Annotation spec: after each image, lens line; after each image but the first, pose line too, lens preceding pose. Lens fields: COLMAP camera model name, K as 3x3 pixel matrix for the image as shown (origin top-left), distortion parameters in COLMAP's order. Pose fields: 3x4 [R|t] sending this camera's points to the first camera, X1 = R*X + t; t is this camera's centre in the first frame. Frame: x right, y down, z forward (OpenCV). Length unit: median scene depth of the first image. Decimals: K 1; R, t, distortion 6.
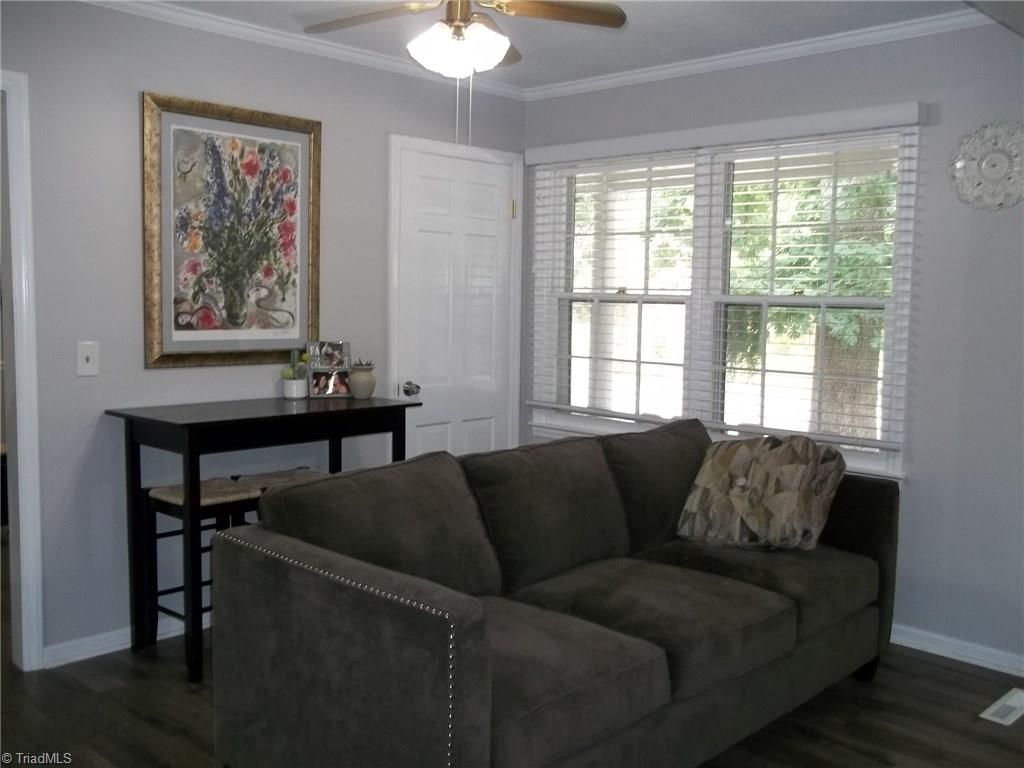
lens RADIAL K [[991.9, 0, 511.5], [0, 991.9, 383.1], [0, 0, 1]] dist [0.002487, 0.000000]
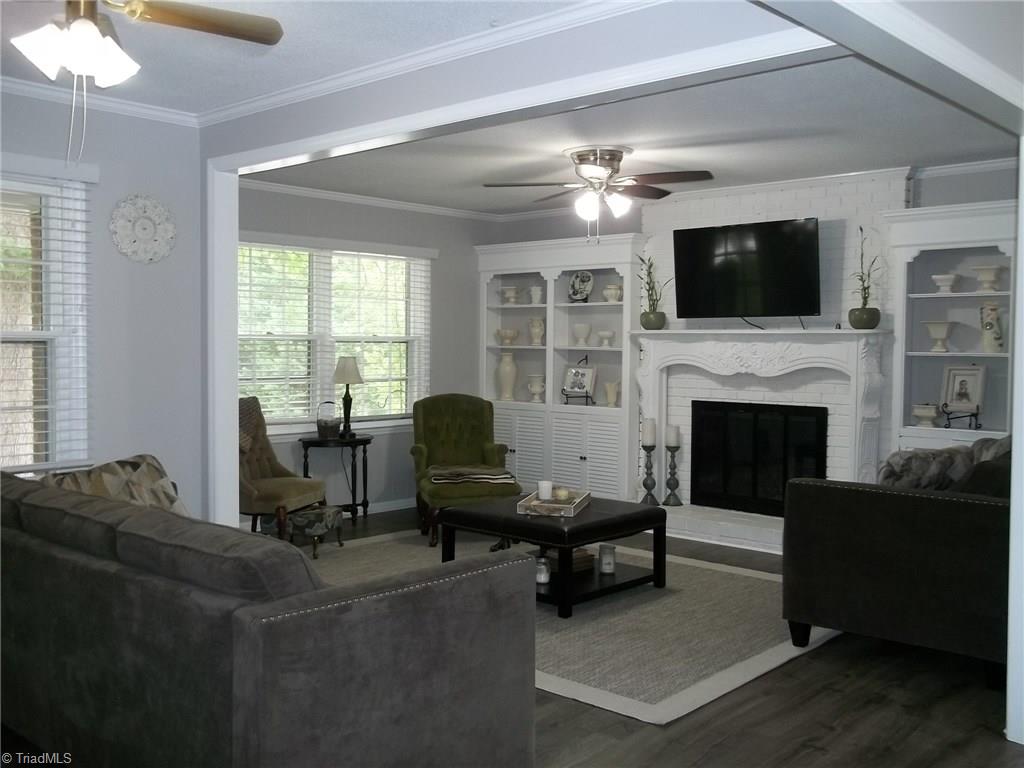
lens RADIAL K [[991.9, 0, 511.6], [0, 991.9, 383.5], [0, 0, 1]] dist [0.002487, 0.000000]
pose [[-0.027578, -0.053110, 0.998208, -0.803047], [0.086272, 0.994735, 0.055309, -0.051820], [-0.995890, 0.087643, -0.022851, 0.578141]]
